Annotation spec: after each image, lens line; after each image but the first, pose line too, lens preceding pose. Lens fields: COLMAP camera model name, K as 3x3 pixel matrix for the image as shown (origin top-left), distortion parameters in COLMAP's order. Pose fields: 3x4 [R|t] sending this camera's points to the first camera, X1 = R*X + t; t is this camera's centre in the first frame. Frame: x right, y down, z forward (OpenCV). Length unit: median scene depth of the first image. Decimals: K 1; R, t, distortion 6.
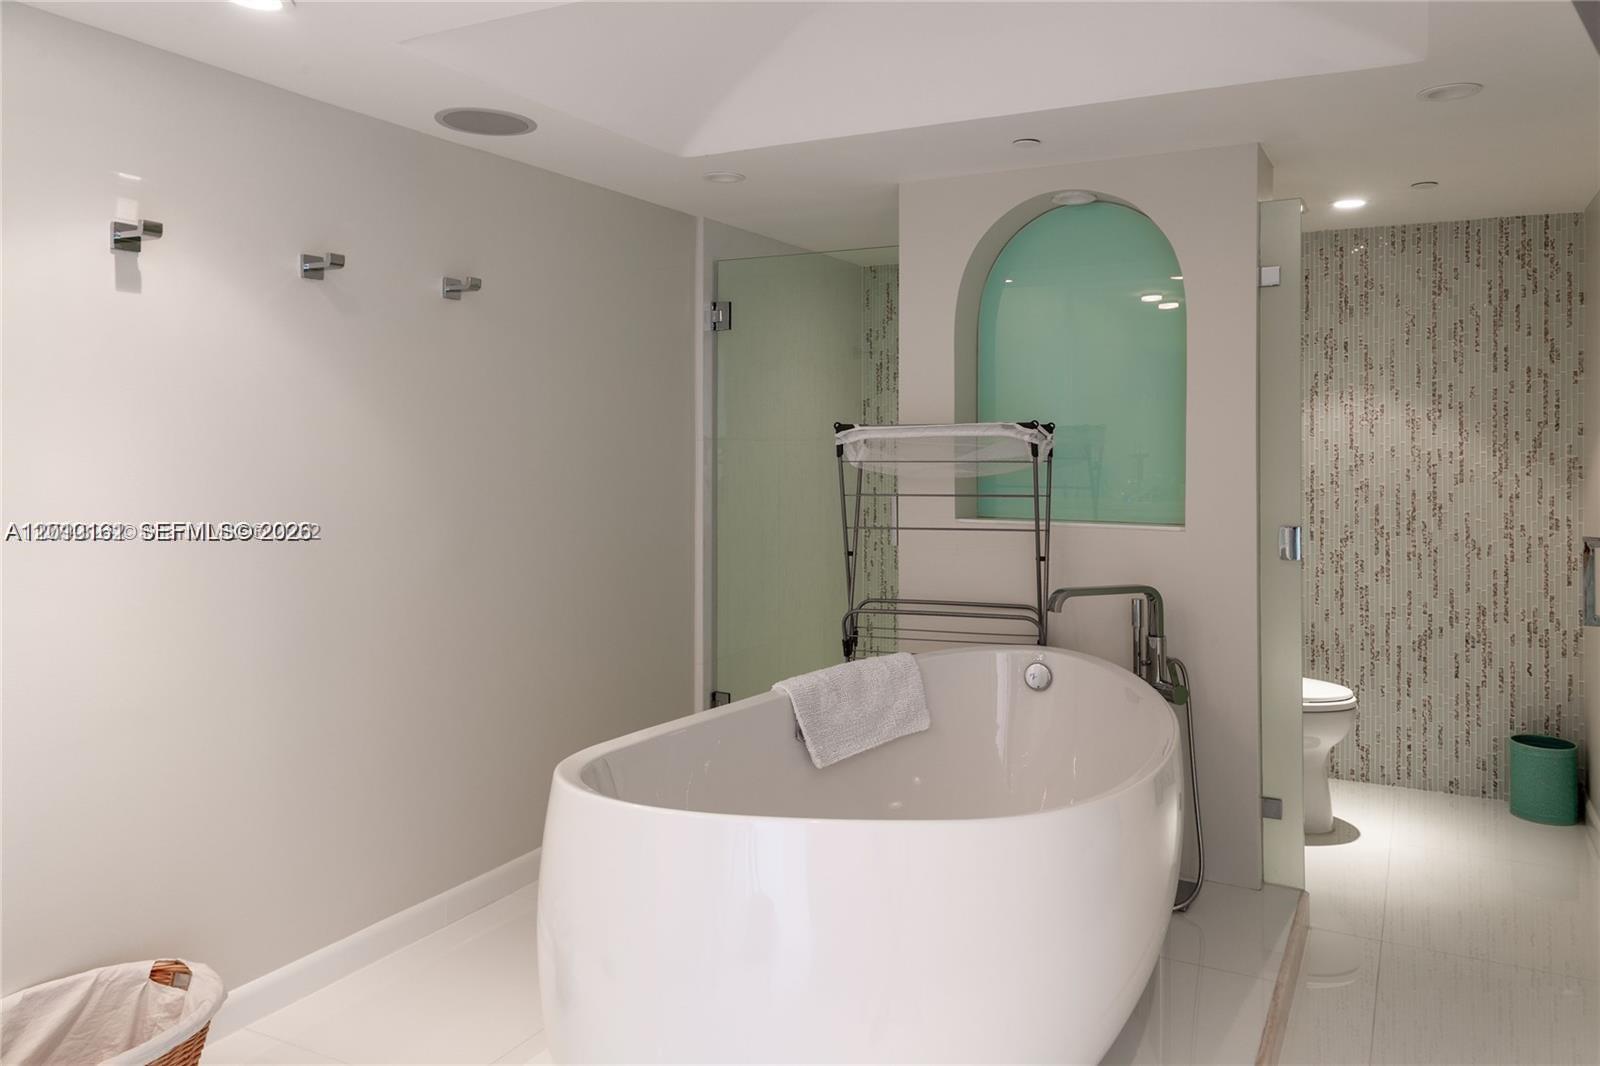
lens RADIAL K [[1086.7, 0, 800.6], [0, 1086.7, 454.7], [0, 0, 1]] dist [0.007520, 0.001267]
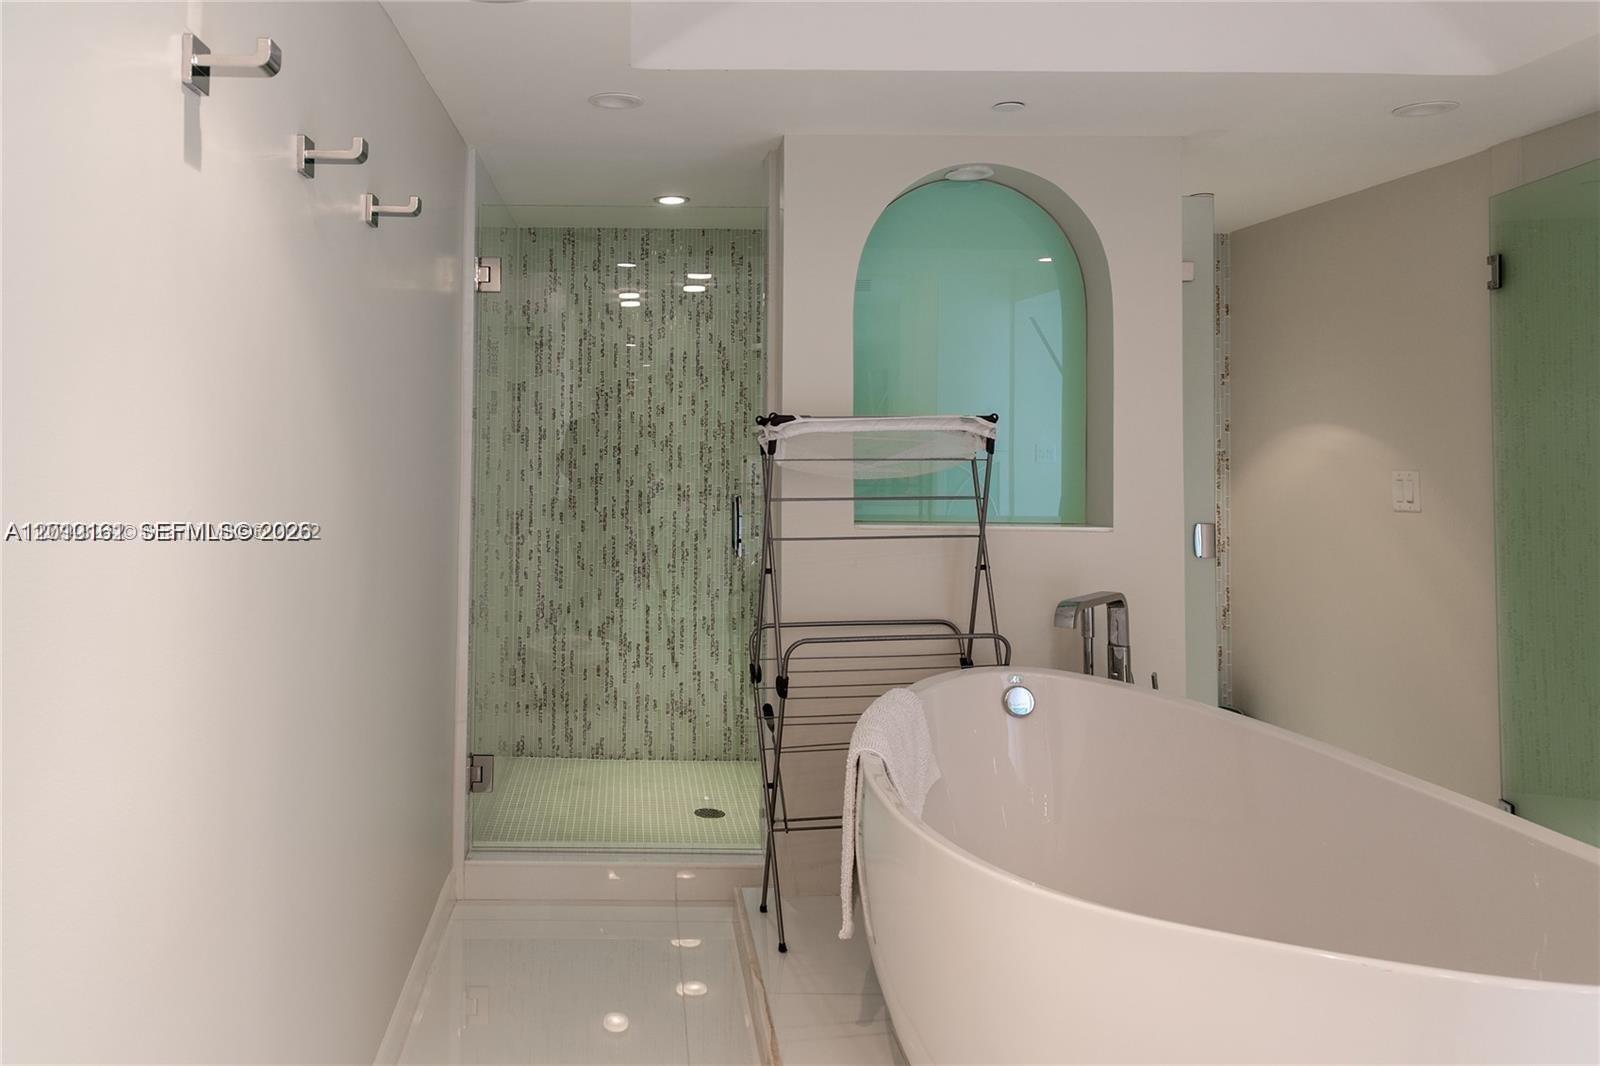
lens RADIAL K [[1160.3, 0, 804.7], [0, 1160.3, 401.8], [0, 0, 1]] dist [0.004203, -0.005523]
pose [[0.895786, 0.017306, 0.444148, -0.308105], [-0.000969, 0.999315, -0.036983, -0.005041], [-0.444484, 0.032699, 0.895190, 0.183173]]
